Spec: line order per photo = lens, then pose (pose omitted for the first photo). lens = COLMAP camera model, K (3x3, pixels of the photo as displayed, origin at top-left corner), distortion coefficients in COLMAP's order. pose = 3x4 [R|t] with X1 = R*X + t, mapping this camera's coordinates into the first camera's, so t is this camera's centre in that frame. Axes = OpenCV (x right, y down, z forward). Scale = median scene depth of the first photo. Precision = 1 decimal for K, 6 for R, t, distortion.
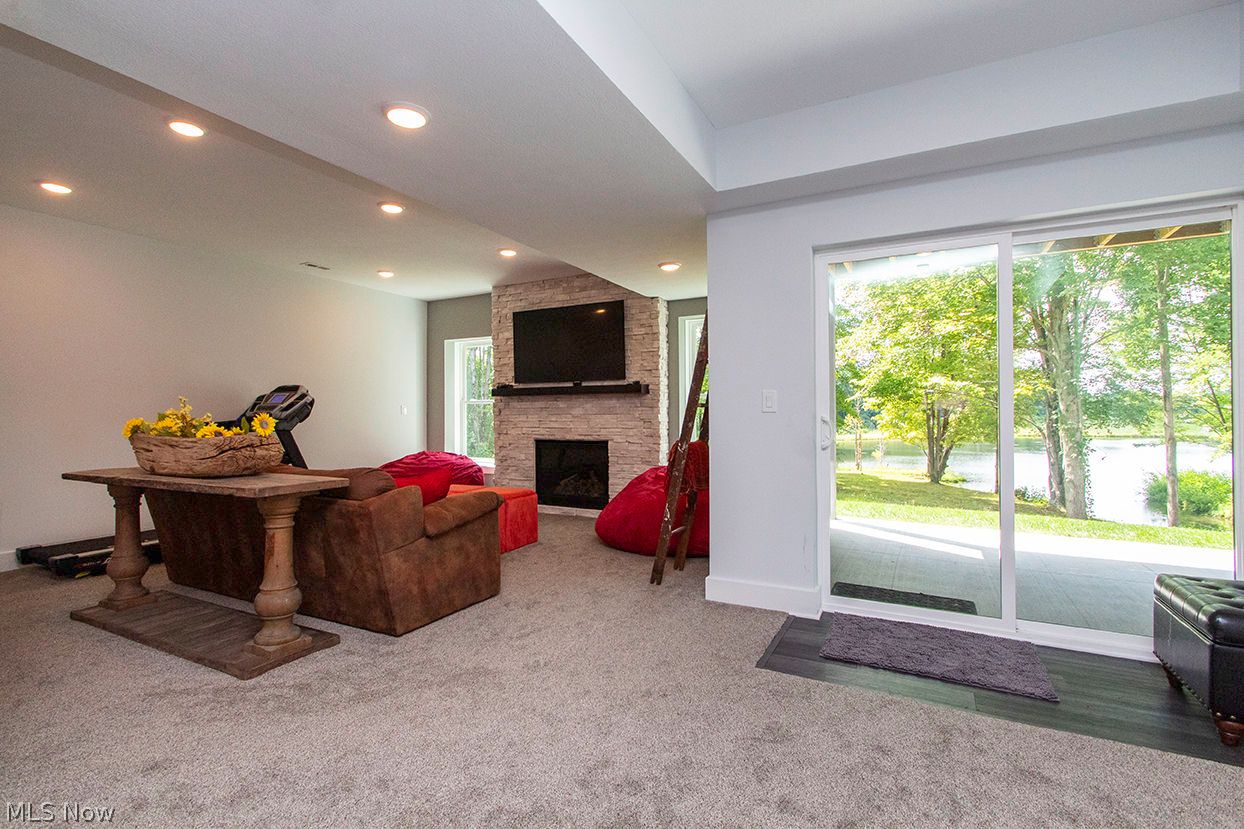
lens RADIAL K [[576.6, 0, 605.6], [0, 576.6, 410.1], [0, 0, 1]] dist [-0.001042, -0.001350]
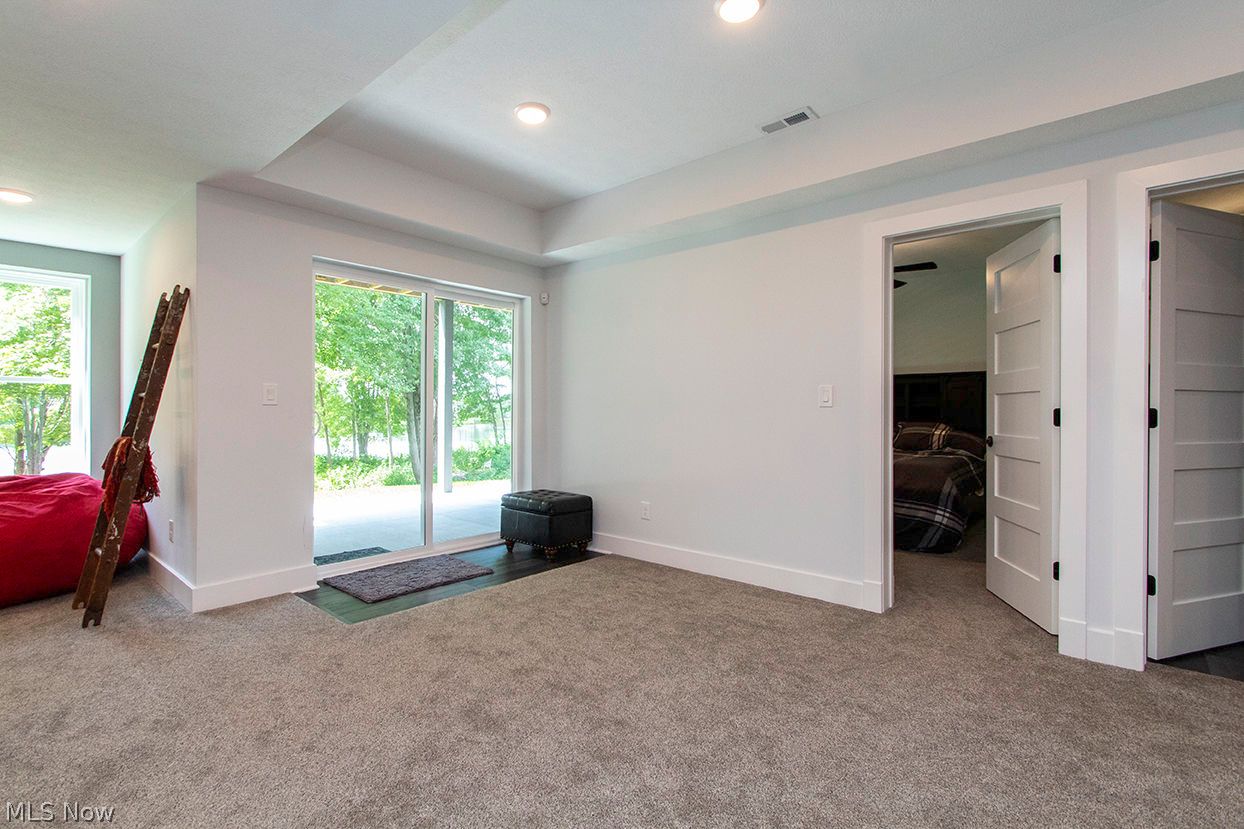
lens RADIAL K [[571.8, 0, 603.2], [0, 571.8, 424.6], [0, 0, 1]] dist [0.000268, -0.000361]
pose [[0.237237, -0.021573, 0.971212, -0.306742], [-0.013364, 0.999586, 0.025468, 0.002654], [-0.971360, -0.019021, 0.236851, 0.100175]]
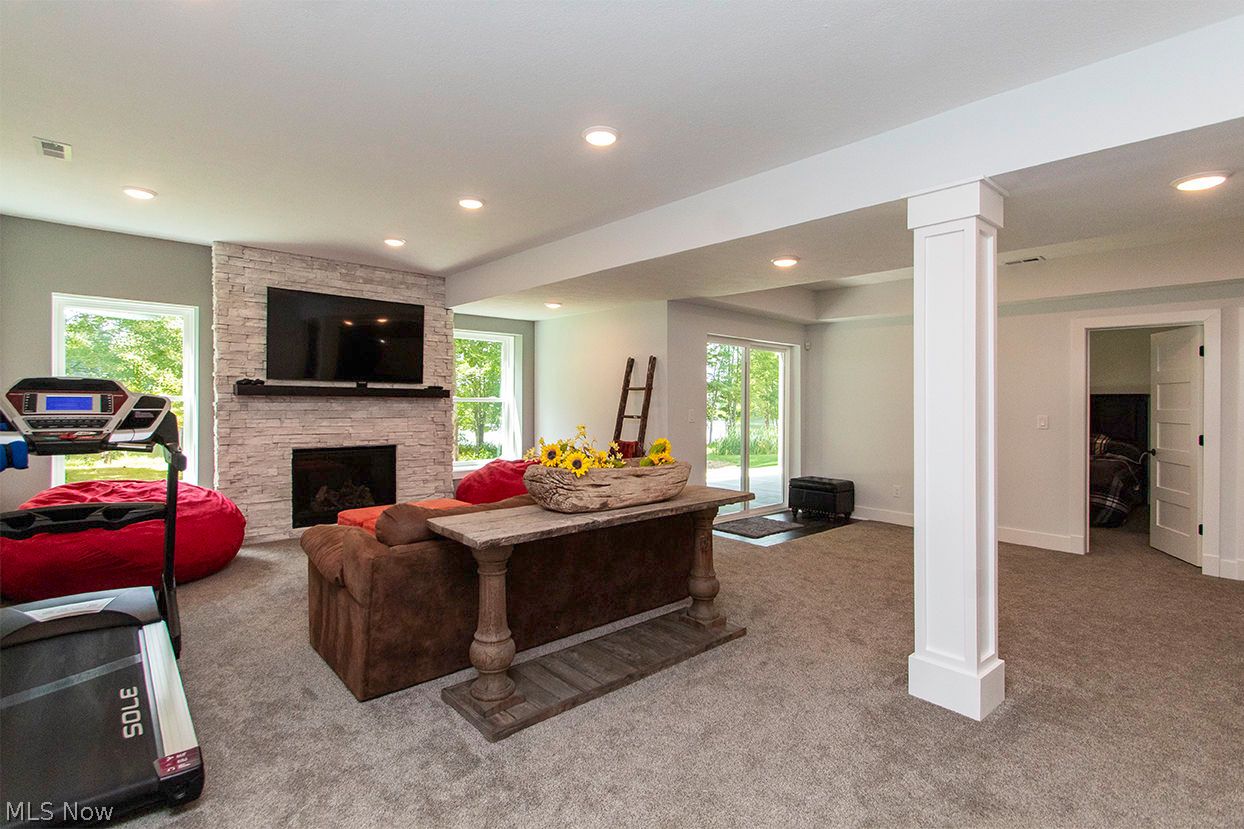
lens RADIAL K [[576.6, 0, 605.6], [0, 576.6, 410.1], [0, 0, 1]] dist [-0.001042, -0.001350]
pose [[0.362609, -0.007801, 0.931909, -0.776043], [-0.022714, 0.999594, 0.017206, -0.030499], [-0.931664, -0.027406, 0.362285, 0.318329]]
